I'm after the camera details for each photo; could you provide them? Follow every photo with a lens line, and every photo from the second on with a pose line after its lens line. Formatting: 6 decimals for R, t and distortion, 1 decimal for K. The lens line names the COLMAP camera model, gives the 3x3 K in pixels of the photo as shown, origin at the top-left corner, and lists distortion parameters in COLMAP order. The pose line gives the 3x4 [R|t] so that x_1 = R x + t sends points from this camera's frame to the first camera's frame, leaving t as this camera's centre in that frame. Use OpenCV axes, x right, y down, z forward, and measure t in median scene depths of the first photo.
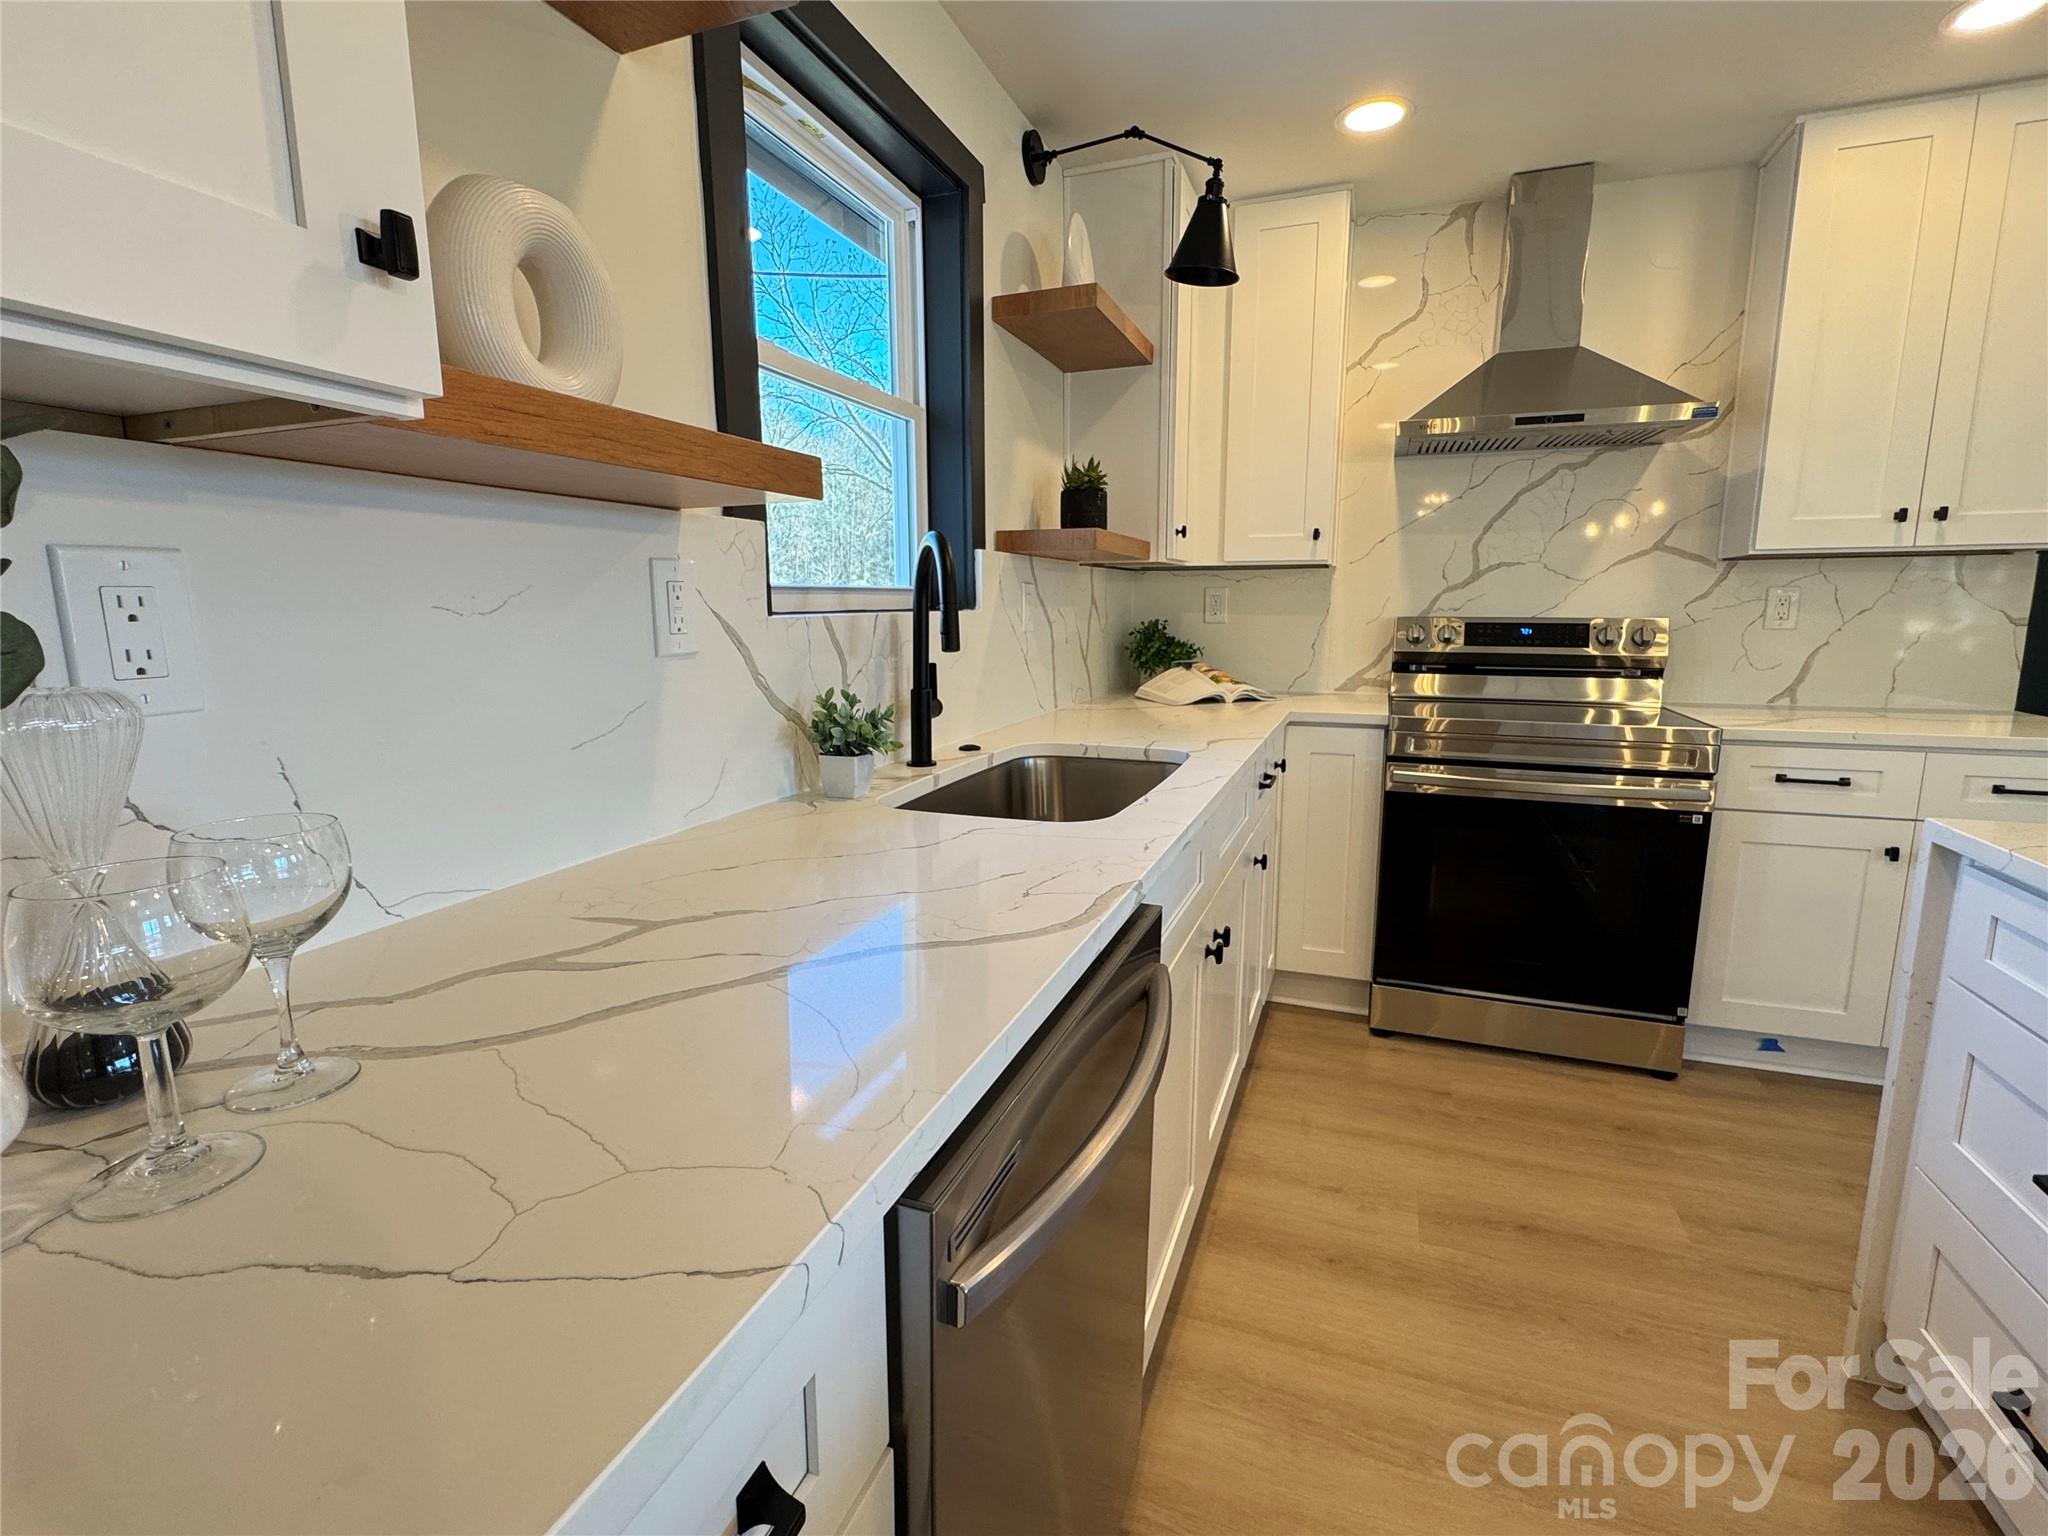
lens RADIAL K [[945.4, 0, 1024.5], [0, 945.4, 761.0], [0, 0, 1]] dist [-0.000550, -0.000947]
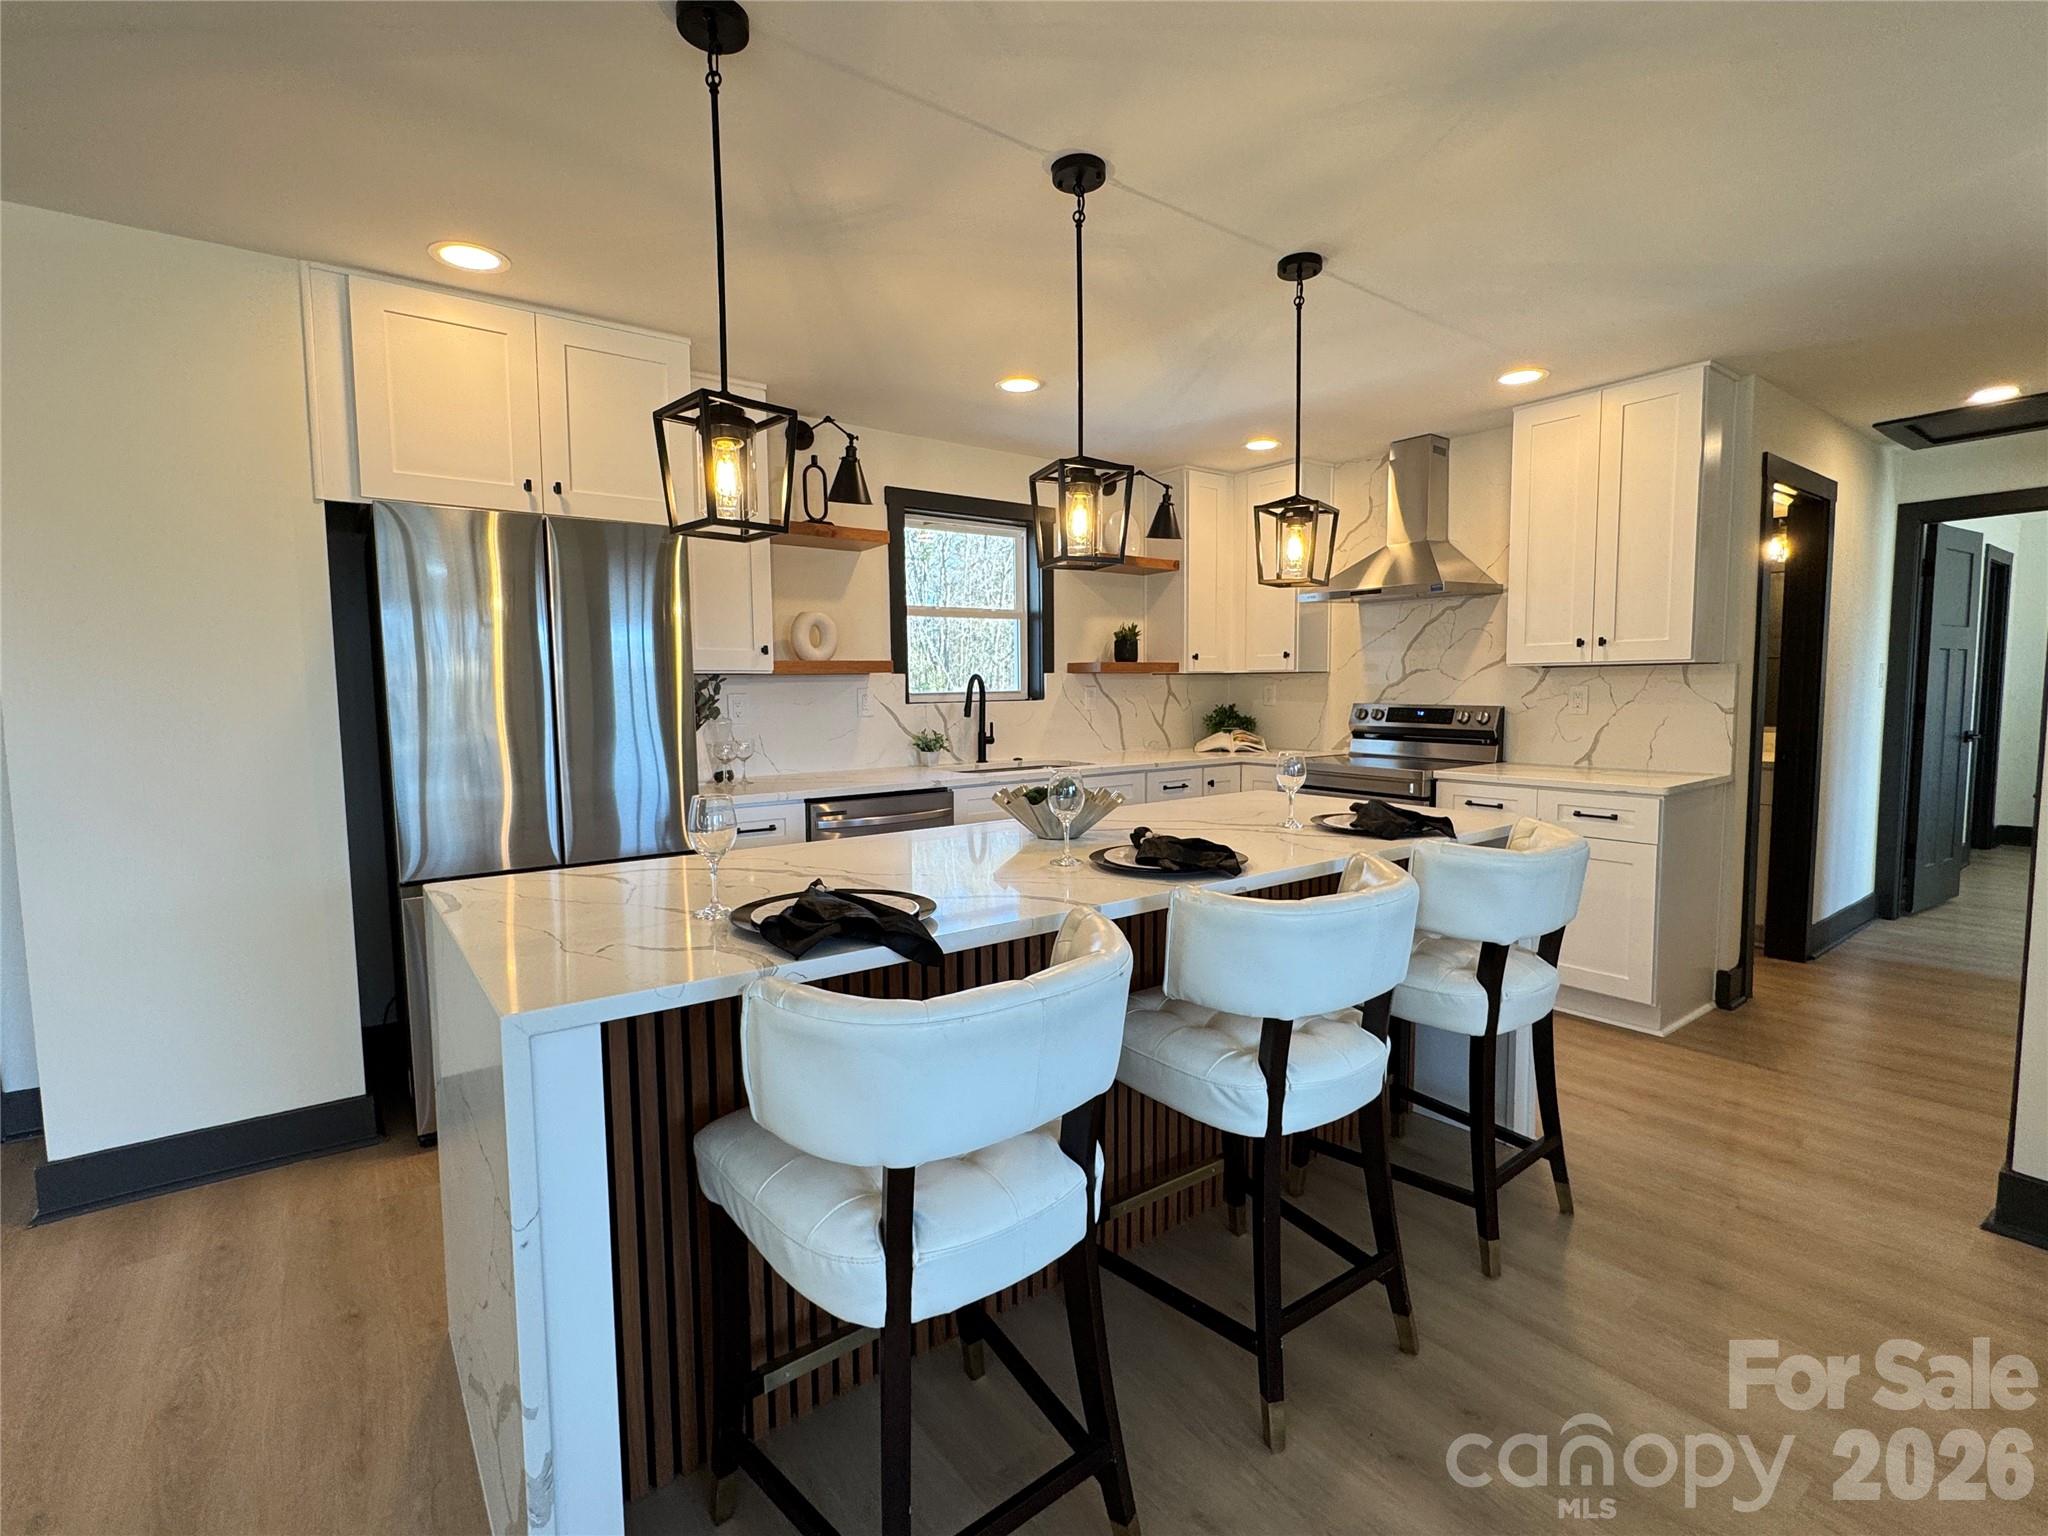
lens RADIAL K [[945.4, 0, 1027.5], [0, 945.4, 756.4], [0, 0, 1]] dist [-0.000550, -0.000947]
pose [[0.843354, 0.037061, -0.536080, 0.979135], [-0.081965, 0.994817, -0.060172, 0.095096], [0.531071, 0.094686, 0.842020, -0.772972]]
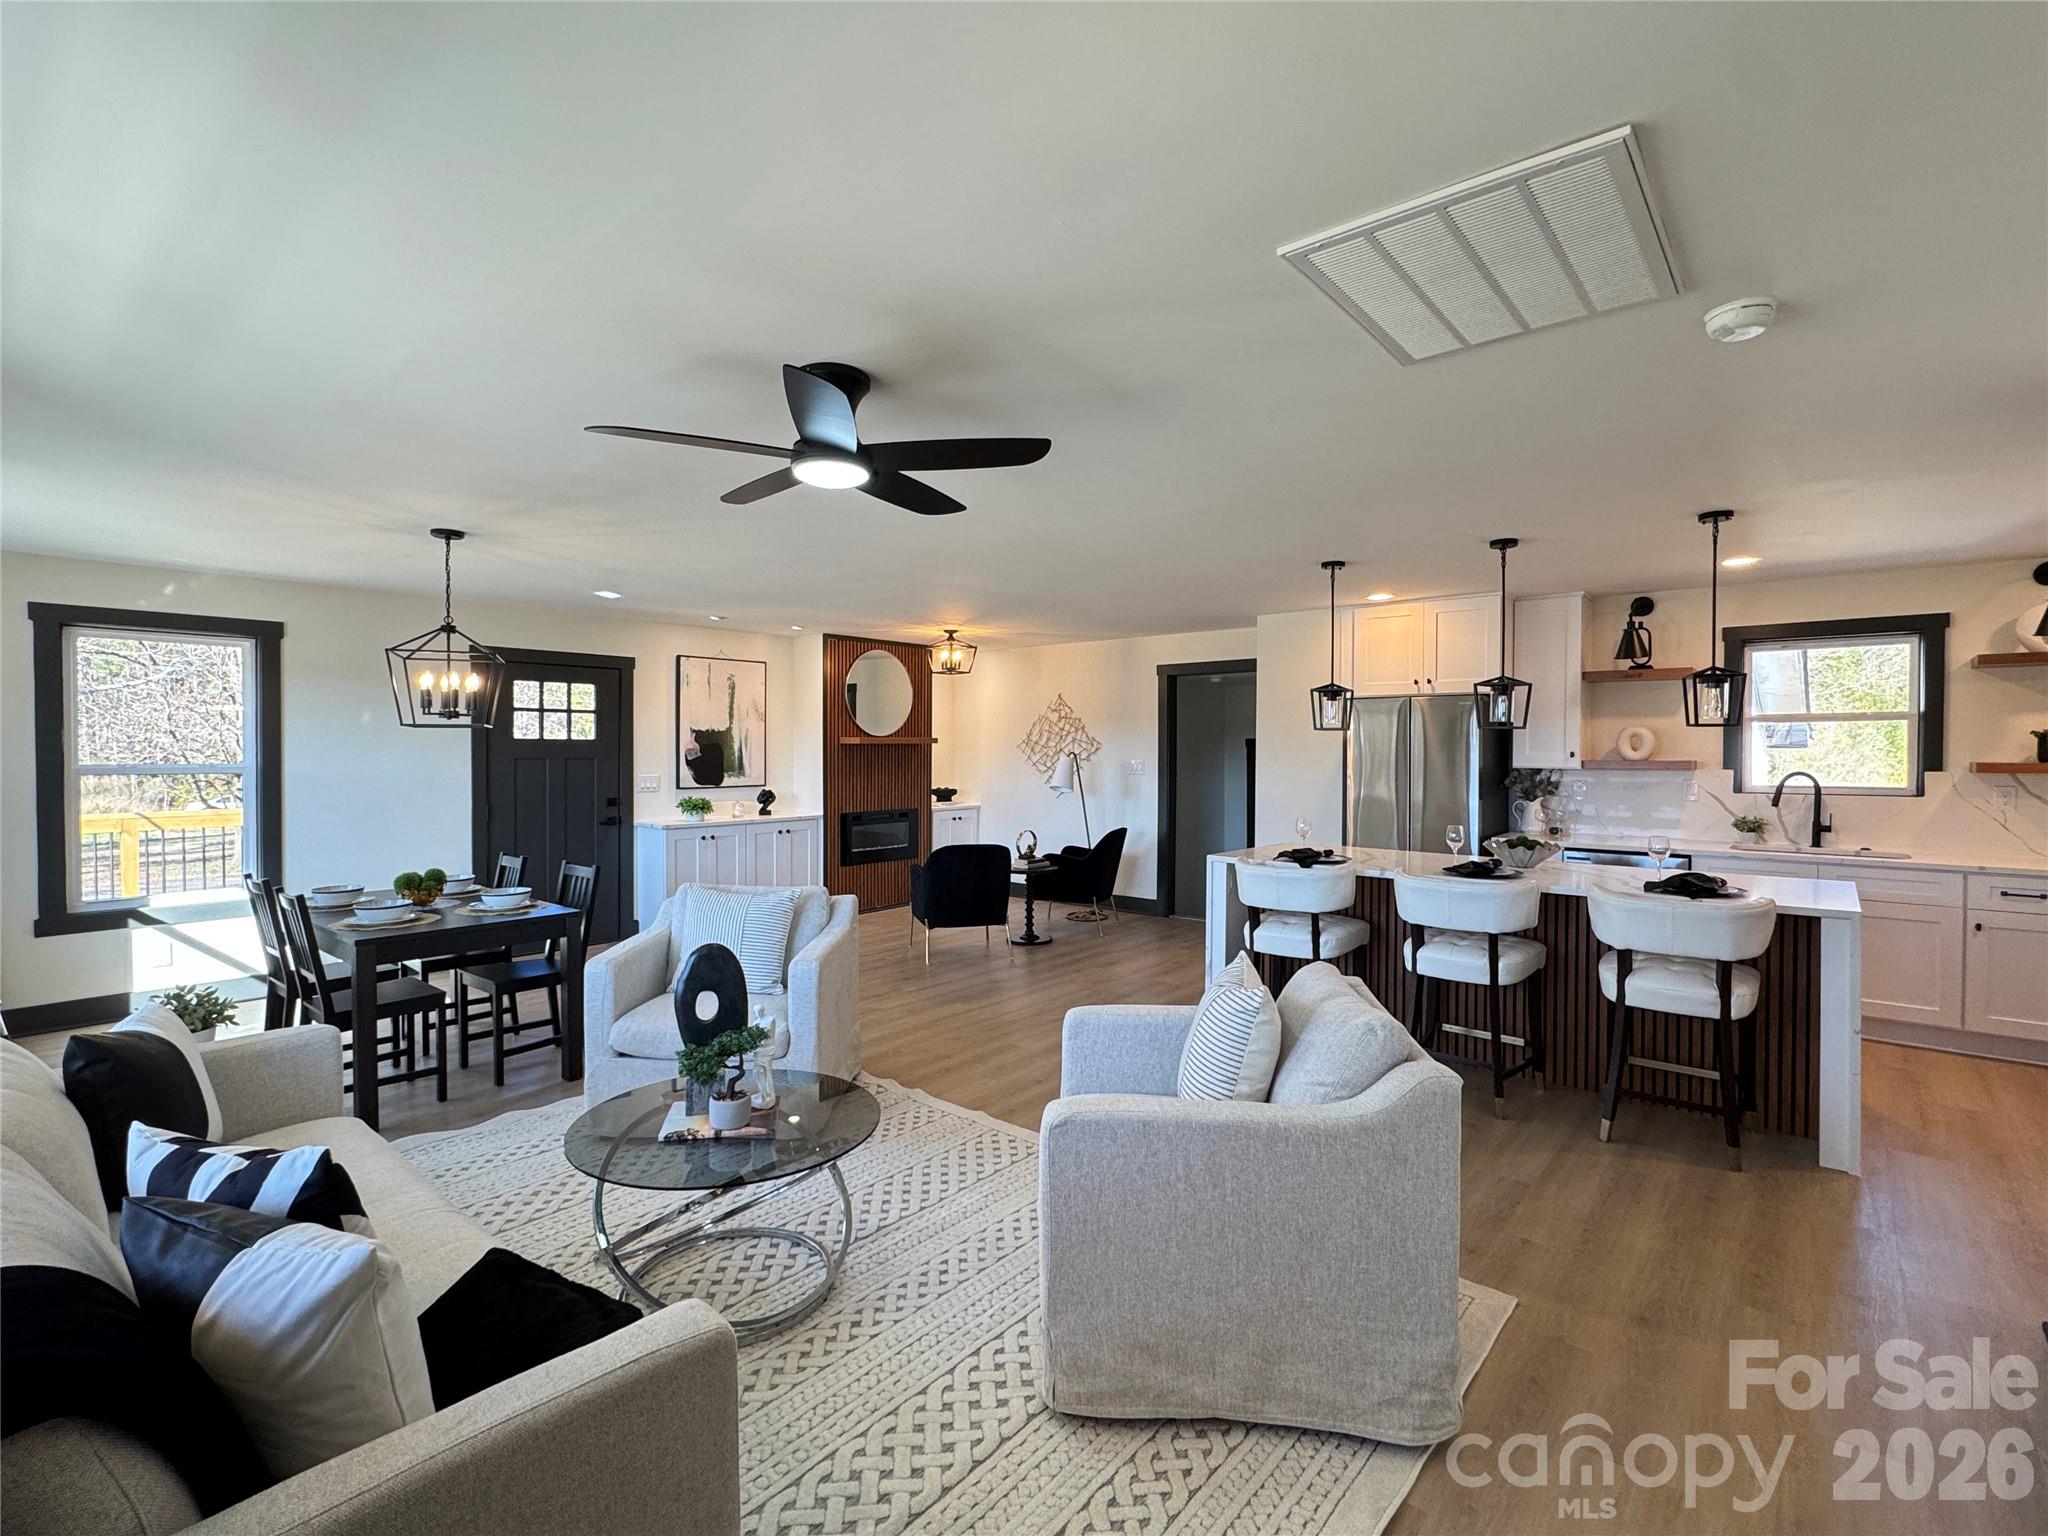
lens RADIAL K [[945.4, 0, 1027.6], [0, 945.4, 757.0], [0, 0, 1]] dist [-0.000550, -0.000947]
pose [[-0.339595, 0.012454, -0.940489, 2.528506], [-0.153850, 0.985710, 0.068605, -0.069724], [0.927904, 0.167992, -0.332826, -0.250007]]
